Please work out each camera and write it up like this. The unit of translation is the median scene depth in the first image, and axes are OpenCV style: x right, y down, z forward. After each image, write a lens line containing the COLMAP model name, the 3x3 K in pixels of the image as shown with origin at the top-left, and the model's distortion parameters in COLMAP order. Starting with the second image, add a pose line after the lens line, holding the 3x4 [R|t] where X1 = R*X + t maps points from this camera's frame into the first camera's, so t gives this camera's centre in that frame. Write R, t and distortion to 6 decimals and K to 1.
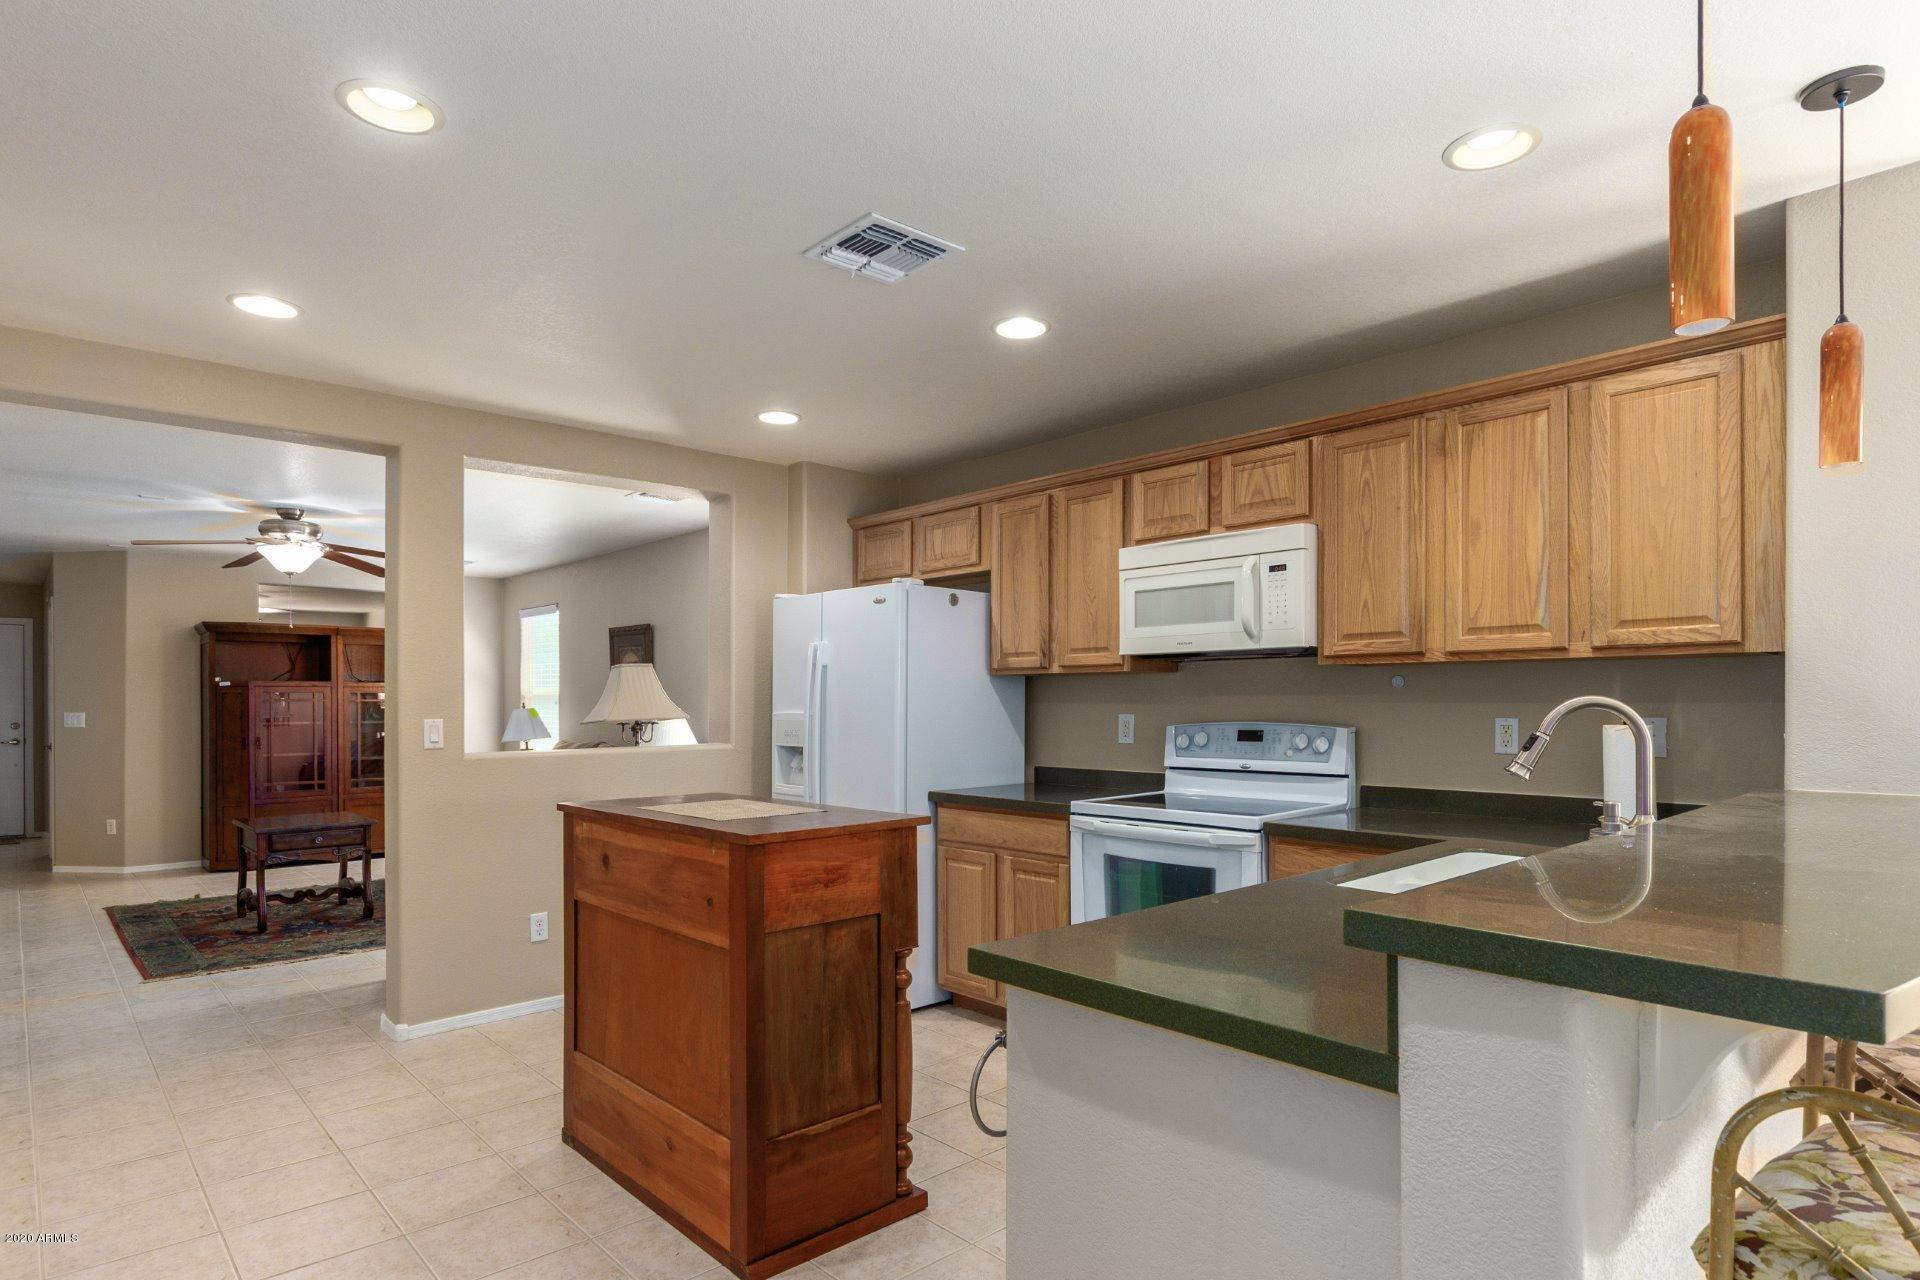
lens RADIAL K [[1019.6, 0, 964.4], [0, 1019.6, 708.2], [0, 0, 1]] dist [0.002212, 0.000938]
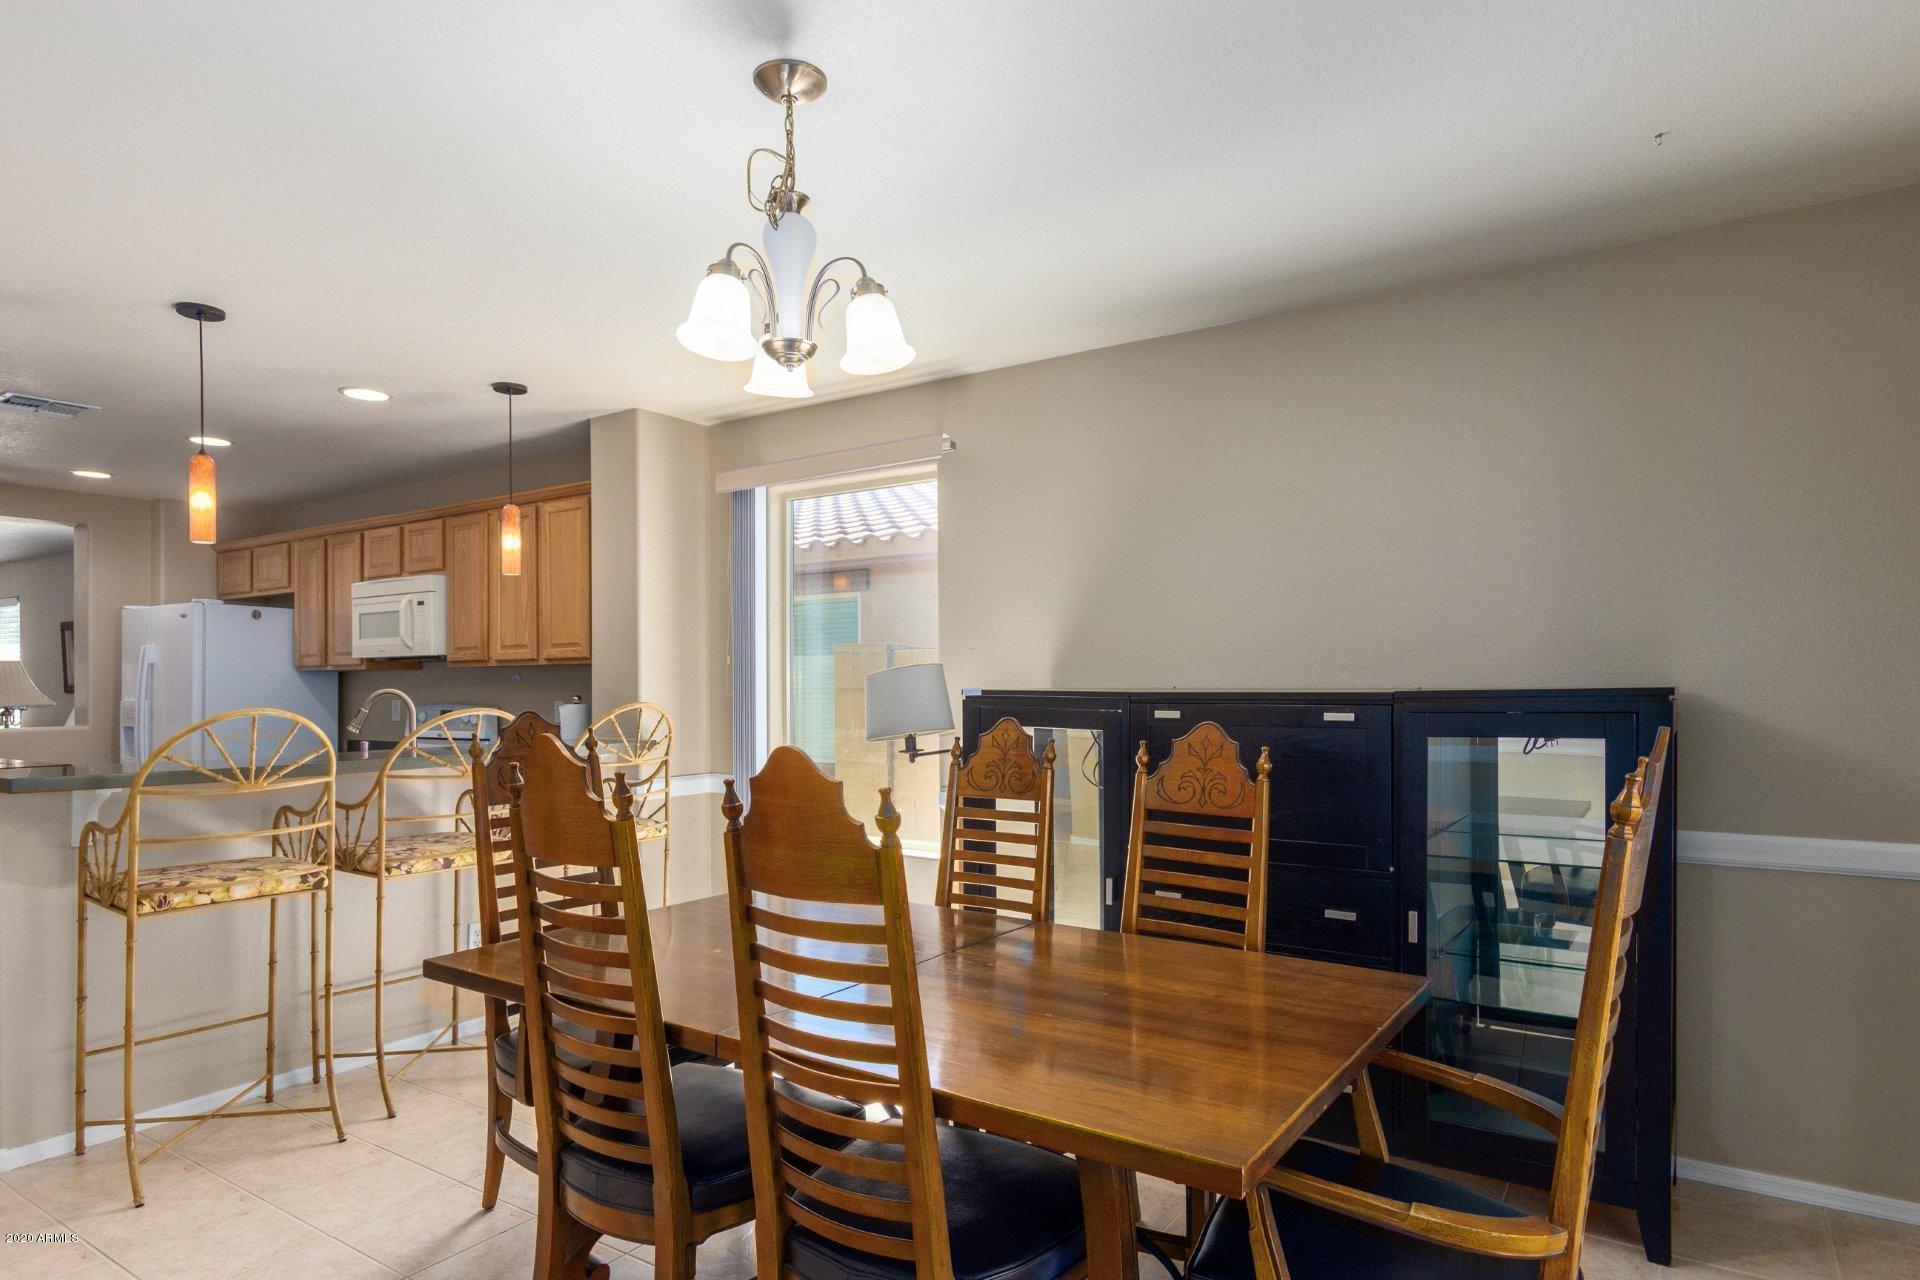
lens RADIAL K [[1087.4, 0, 1004.7], [0, 1087.4, 691.8], [0, 0, 1]] dist [0.001934, 0.000242]
pose [[0.969172, -0.004081, 0.246353, 0.681841], [0.004720, 0.999987, -0.002002, 0.001750], [-0.246341, 0.003103, 0.969178, -0.714506]]
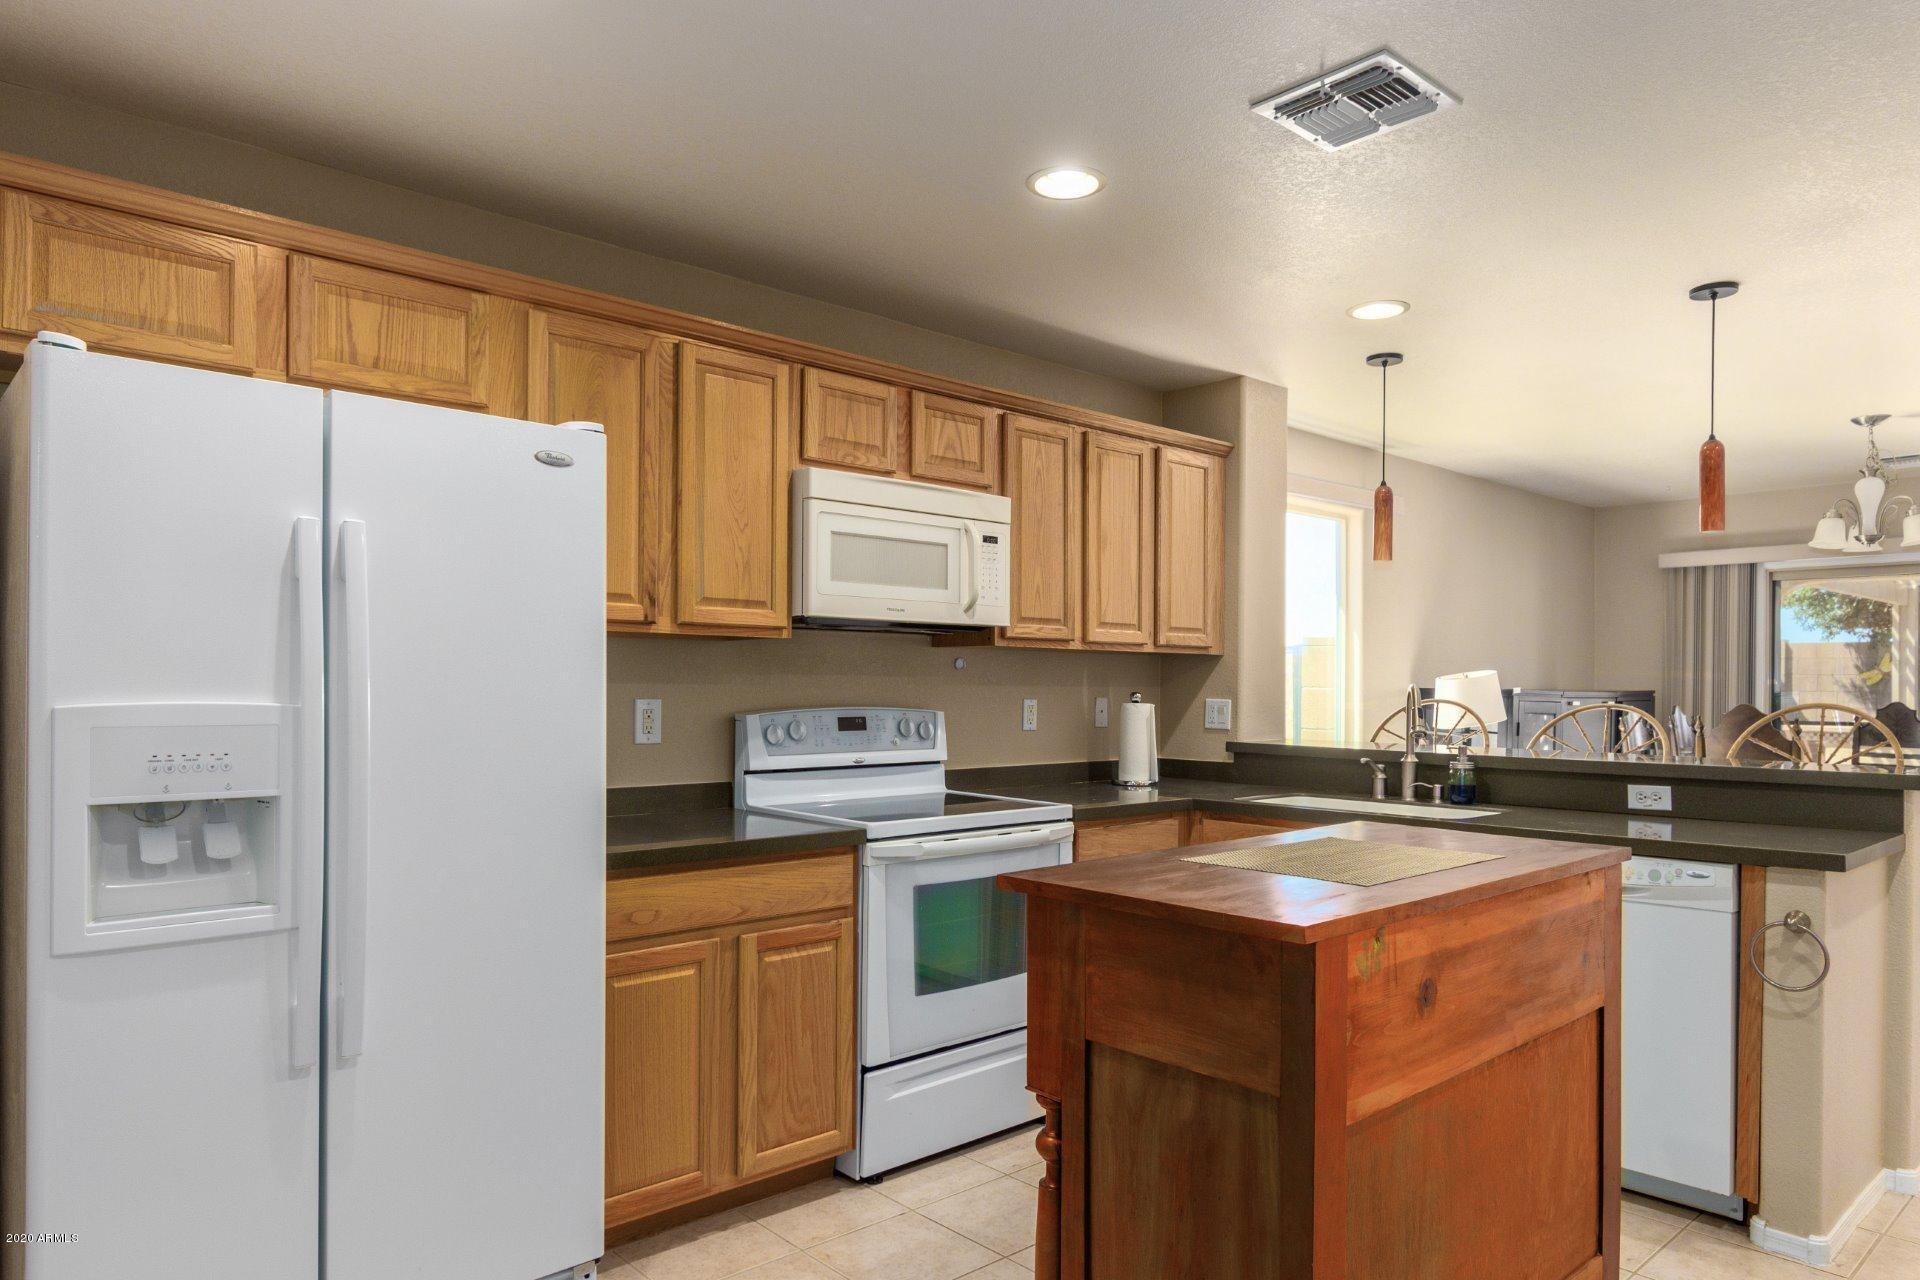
lens RADIAL K [[1230.2, 0, 959.9], [0, 1230.2, 688.9], [0, 0, 1]] dist [0.000124, 0.000205]
pose [[0.007850, -0.000874, 0.999969, -0.734345], [-0.003551, 0.999993, 0.000902, -0.002459], [-0.999963, -0.003558, 0.007847, 0.923426]]
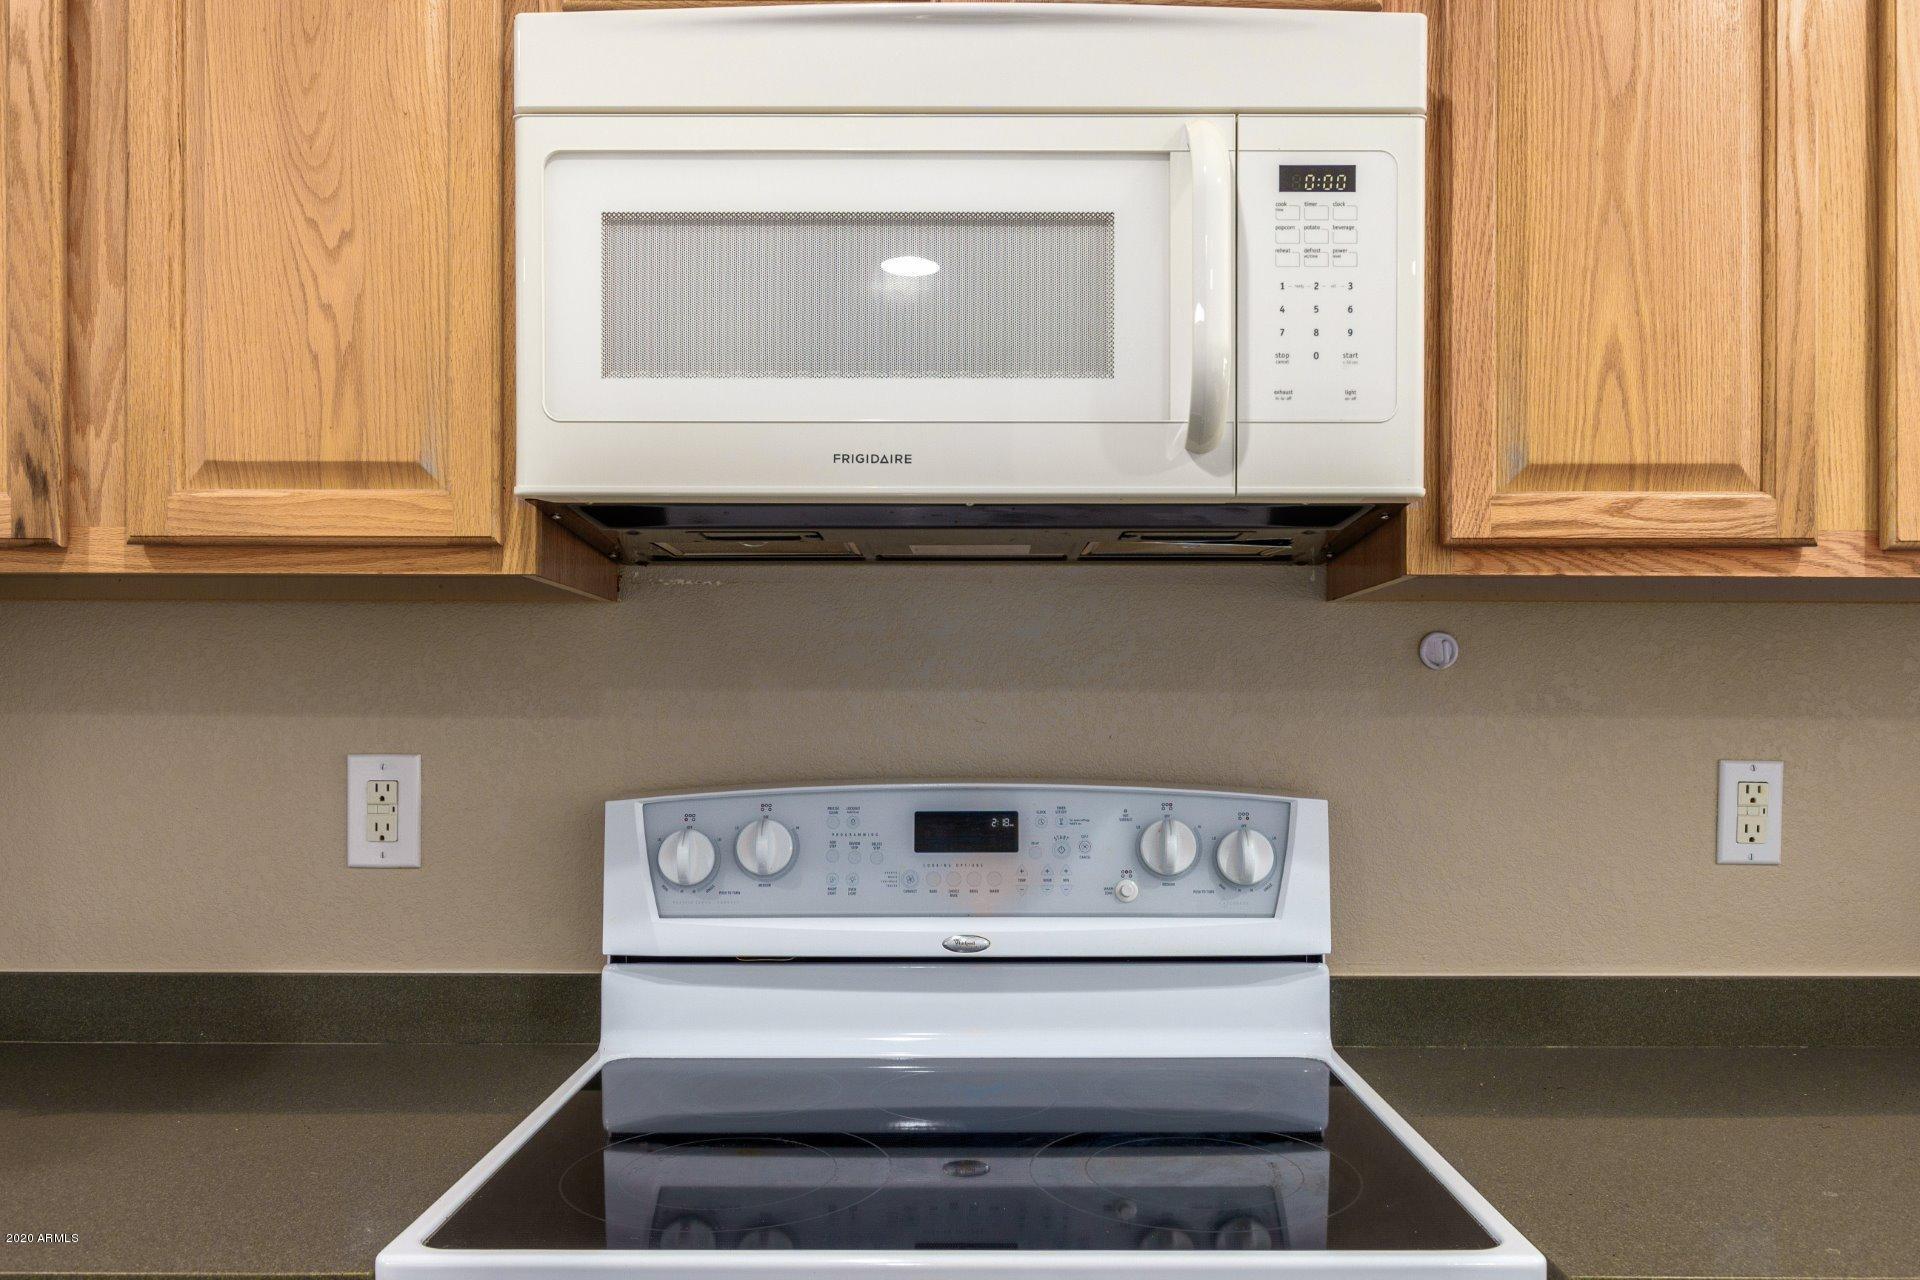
lens RADIAL K [[1421.7, 0, 961.7], [0, 1421.7, 720.9], [0, 0, 1]] dist [-0.001000, 0.002329]
pose [[0.685350, 0.000260, 0.728214, -0.006275], [-0.000624, 1.000000, 0.000229, -0.003528], [-0.728214, -0.000611, 0.685350, 0.747178]]
